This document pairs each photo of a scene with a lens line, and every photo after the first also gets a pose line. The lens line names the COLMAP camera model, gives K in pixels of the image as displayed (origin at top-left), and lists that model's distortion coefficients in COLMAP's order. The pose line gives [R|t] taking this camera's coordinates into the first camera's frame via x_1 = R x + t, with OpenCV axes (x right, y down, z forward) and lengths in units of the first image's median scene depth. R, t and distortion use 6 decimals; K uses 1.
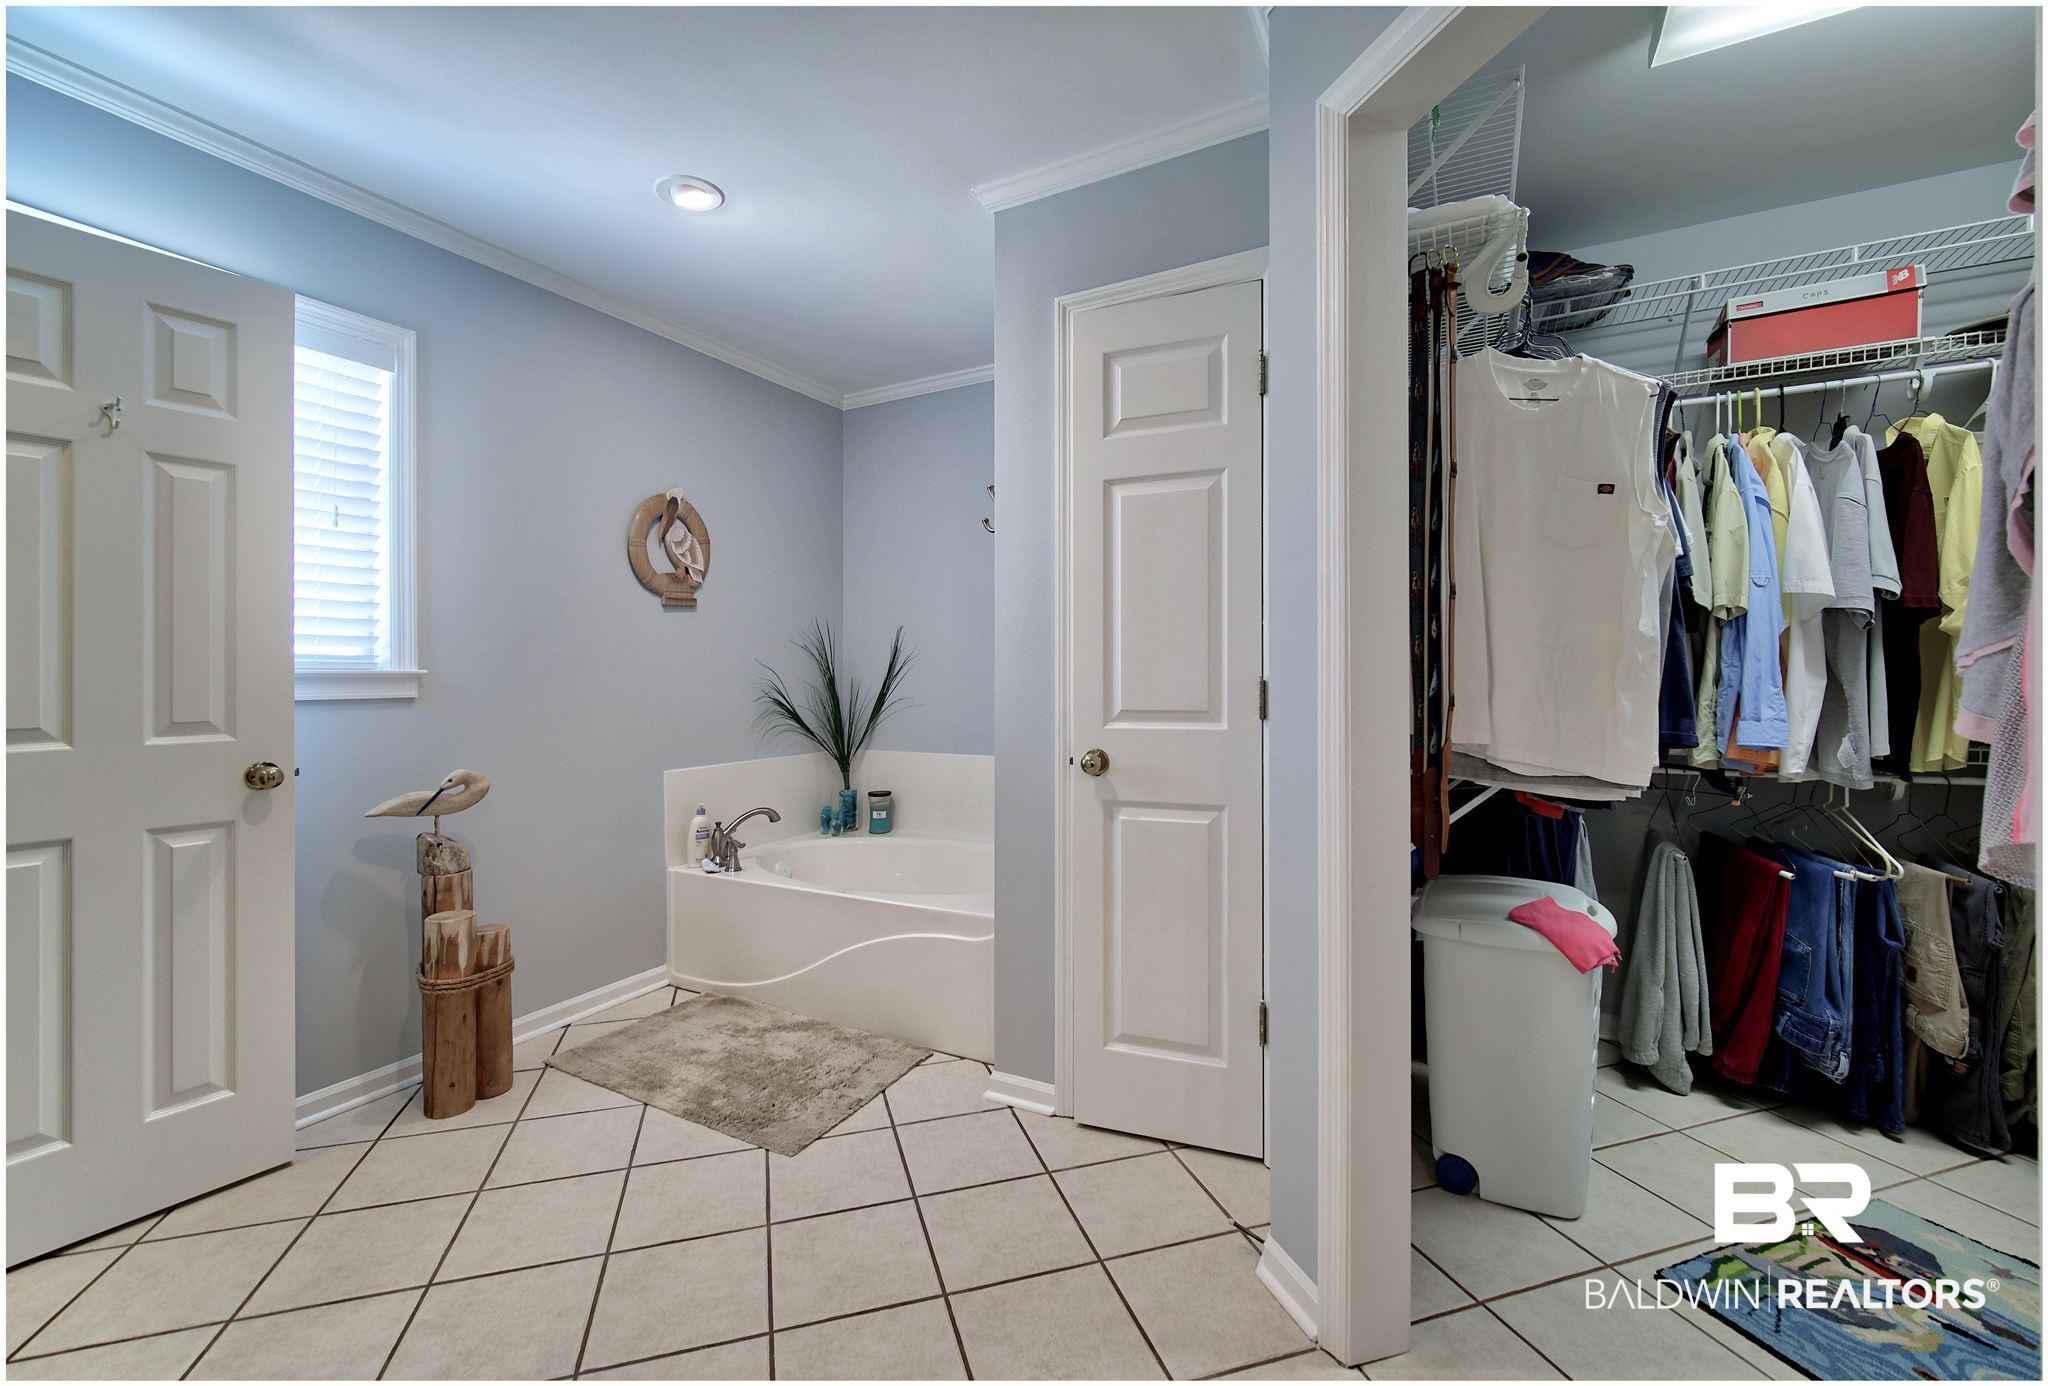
lens RADIAL K [[854.7, 0, 1019.2], [0, 854.7, 680.5], [0, 0, 1]] dist [-0.003988, -0.000793]
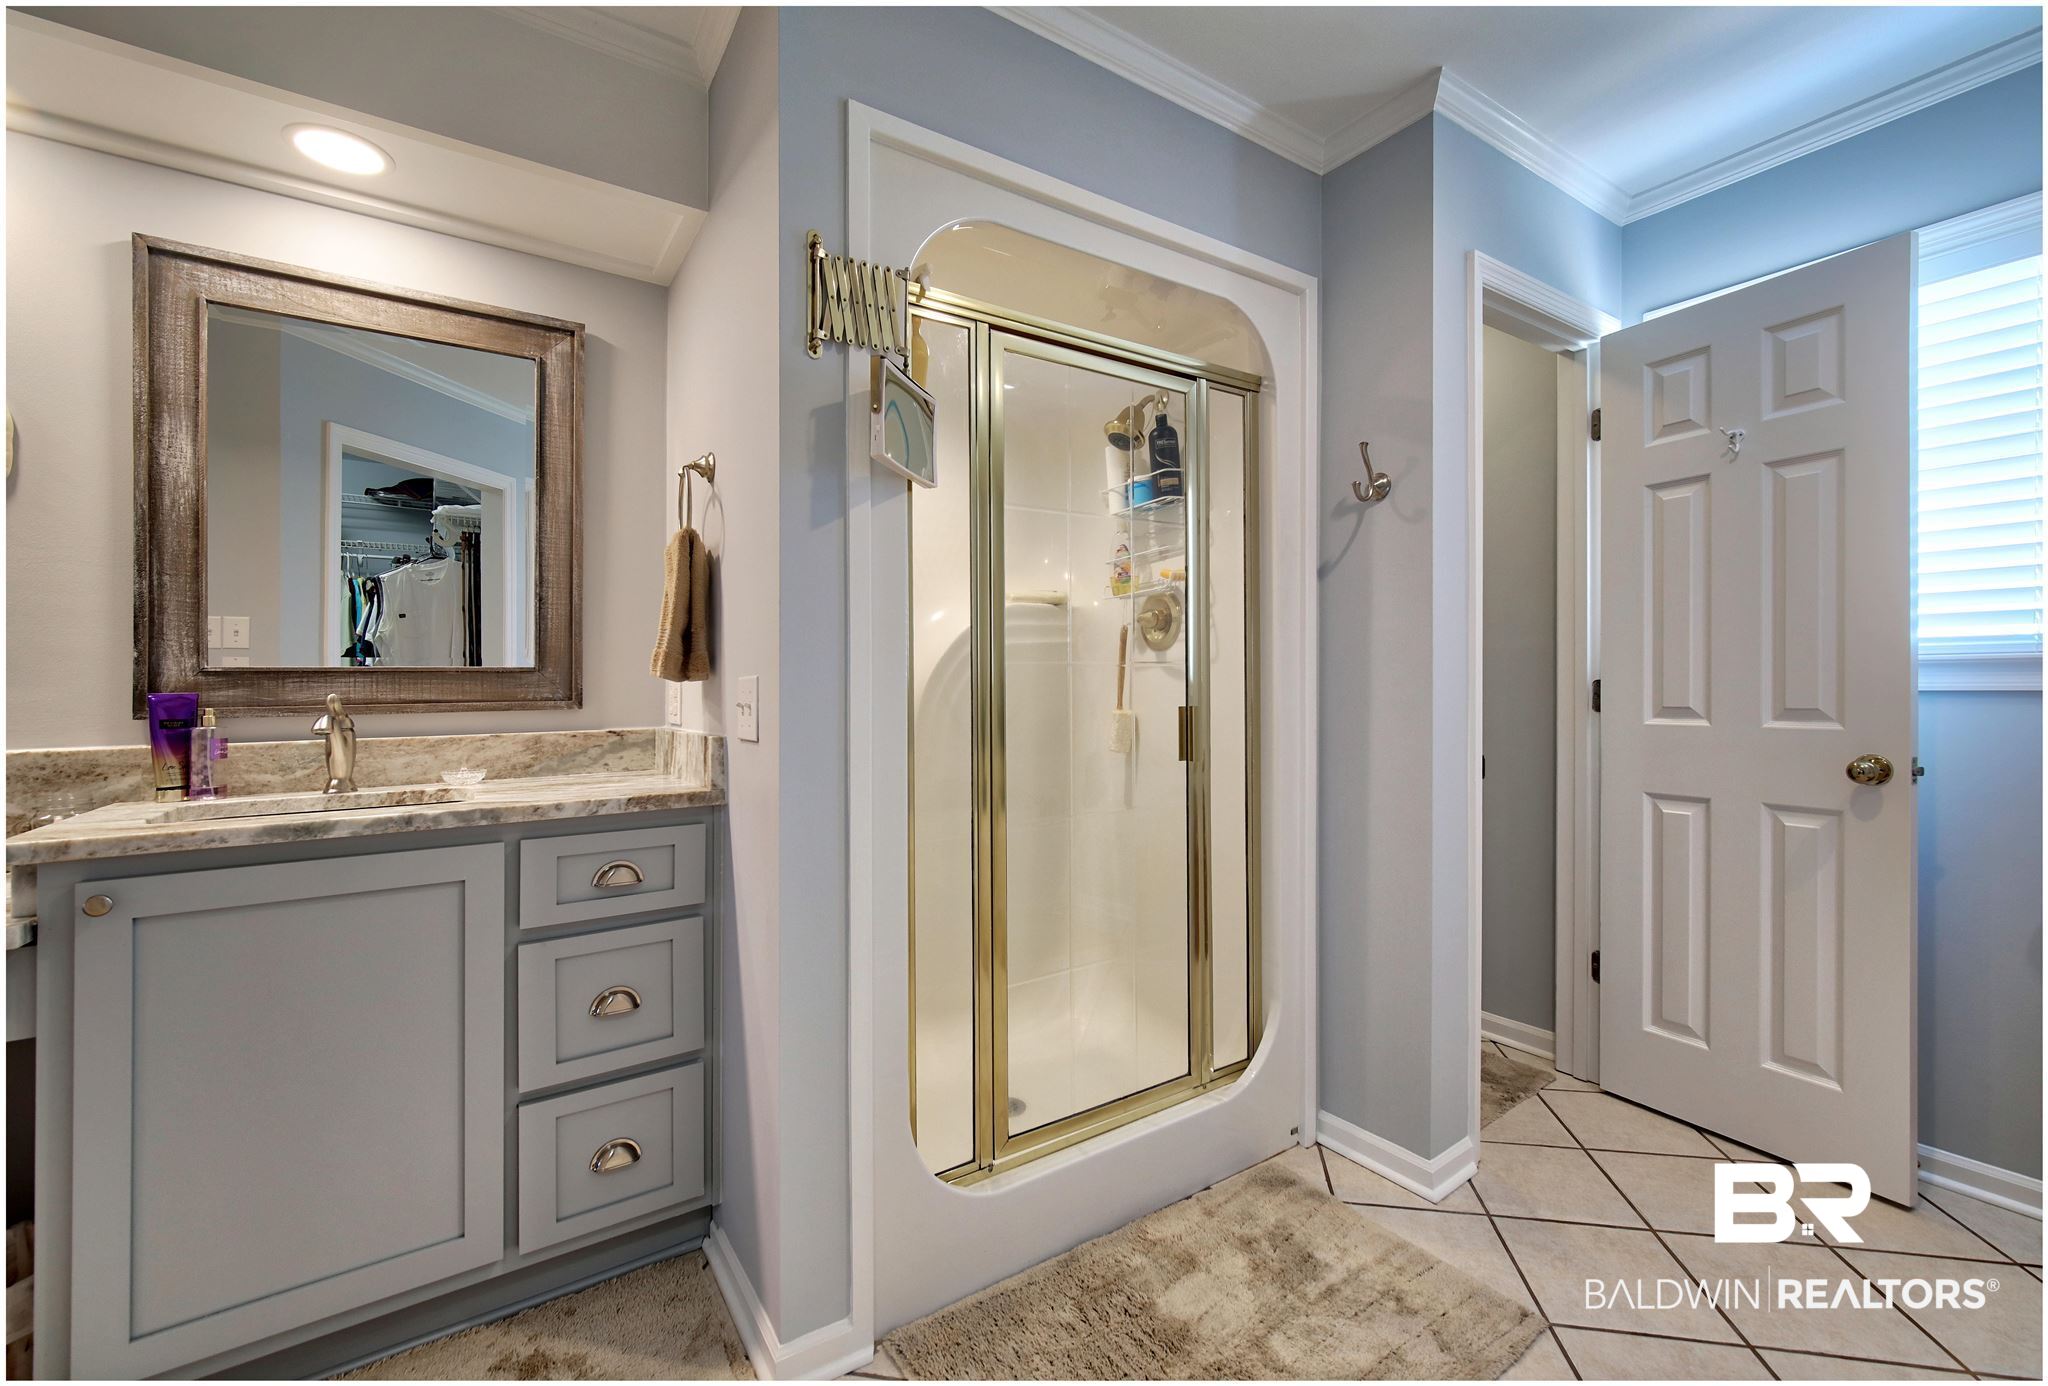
lens RADIAL K [[854.7, 0, 1019.2], [0, 854.7, 680.5], [0, 0, 1]] dist [-0.003988, -0.000793]
pose [[-0.463797, 0.005497, -0.885924, 0.357986], [0.011437, 0.999935, 0.000217, 0.002101], [0.885868, -0.010031, -0.463830, 0.569884]]
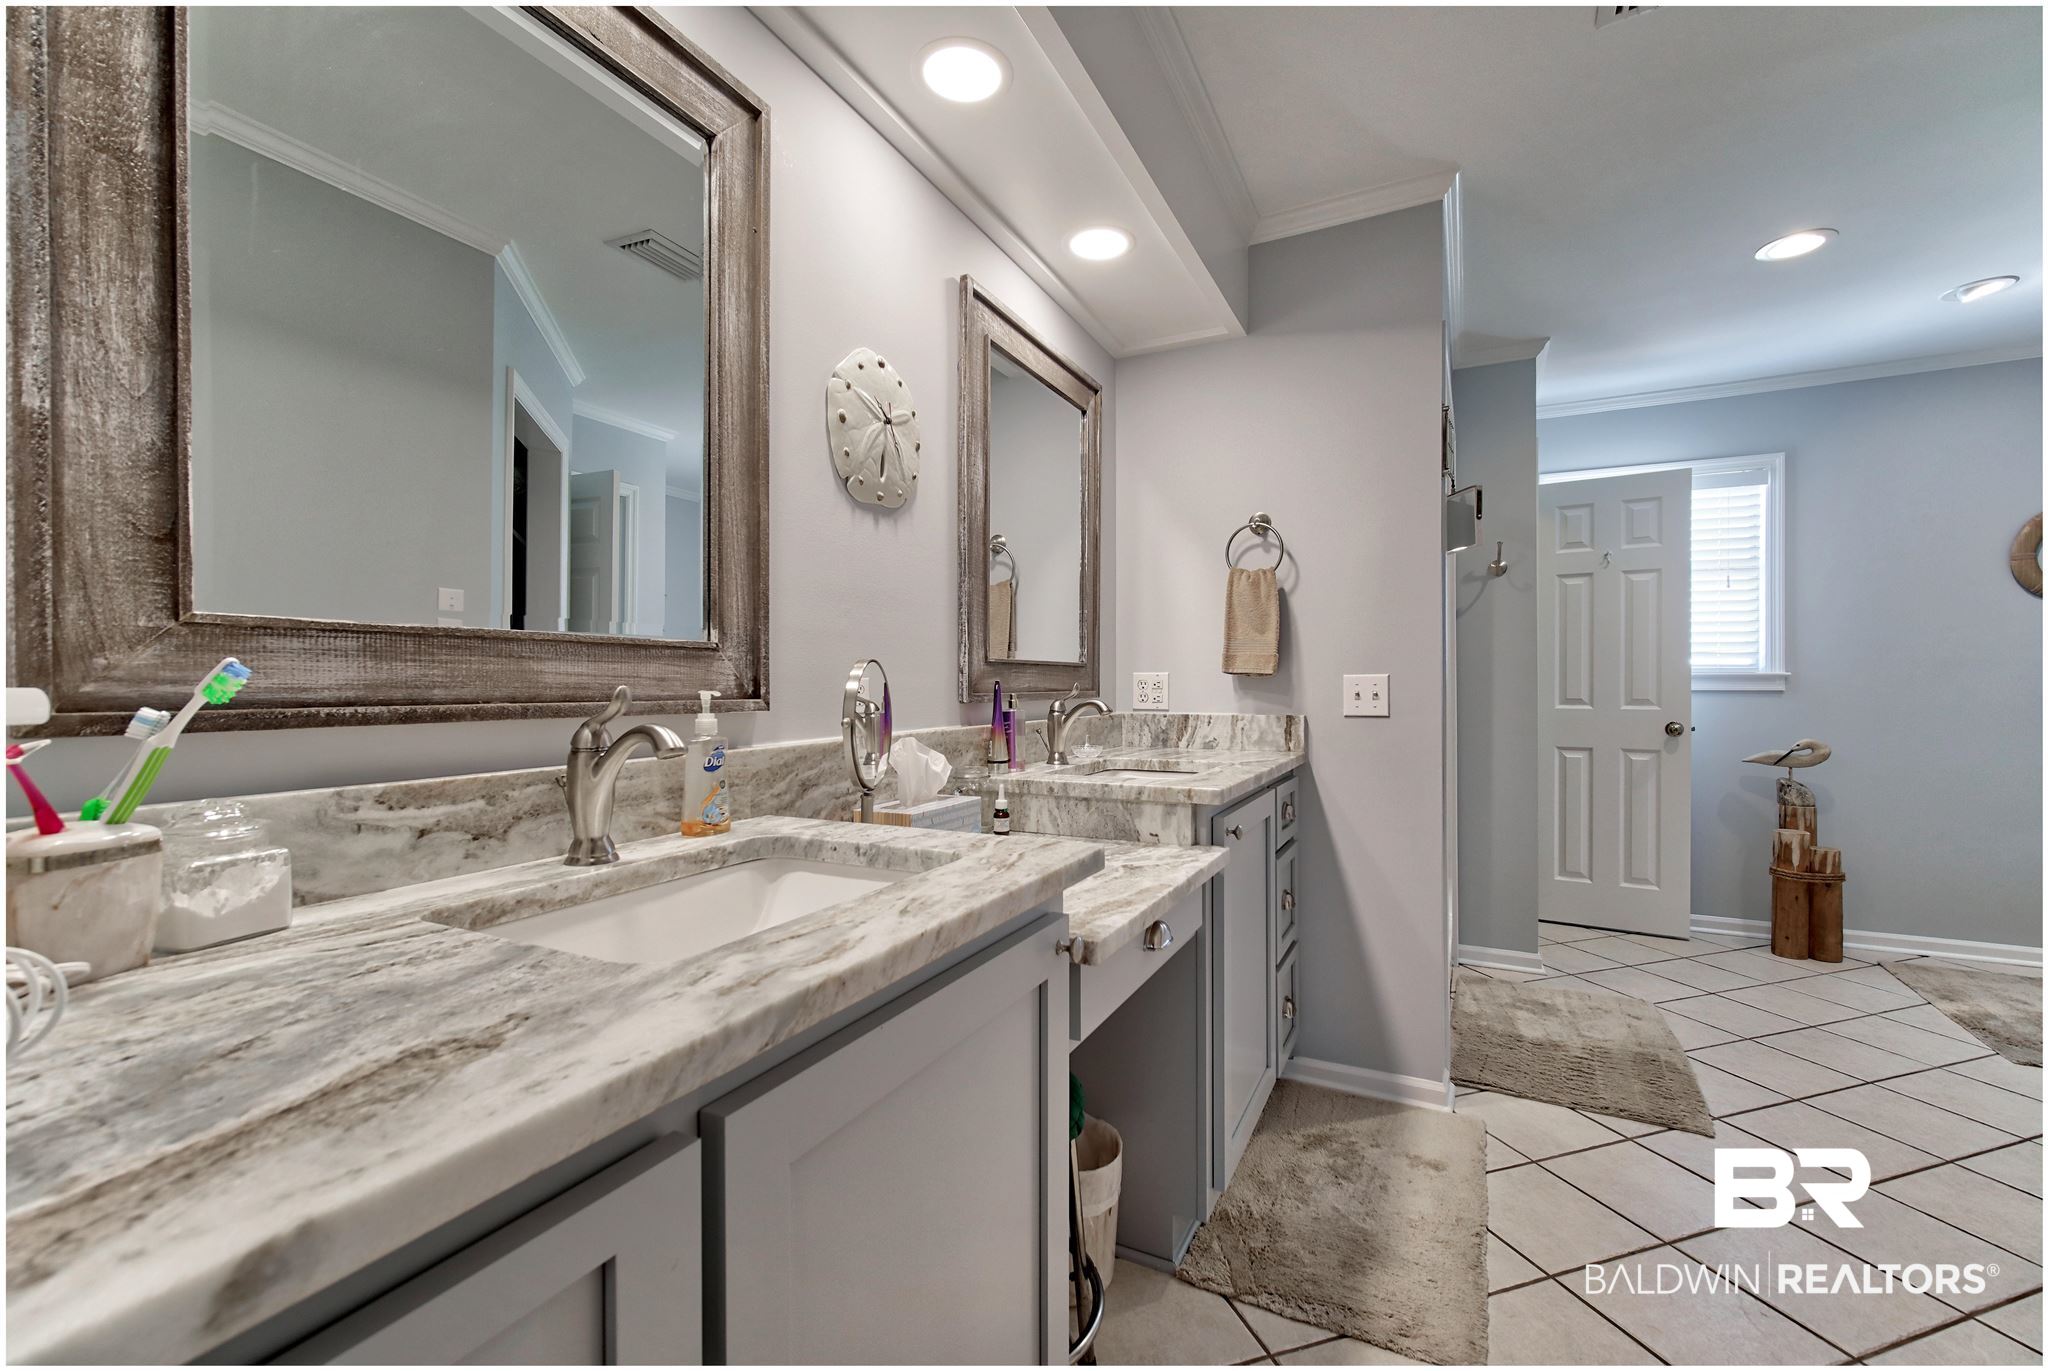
lens RADIAL K [[862.6, 0, 1023.5], [0, 862.6, 679.9], [0, 0, 1]] dist [-0.001128, -0.000139]
pose [[0.025422, 0.002292, -0.999674, 0.952105], [-0.003319, 0.999992, 0.002209, 0.002253], [0.999671, 0.003262, 0.025429, -0.480747]]
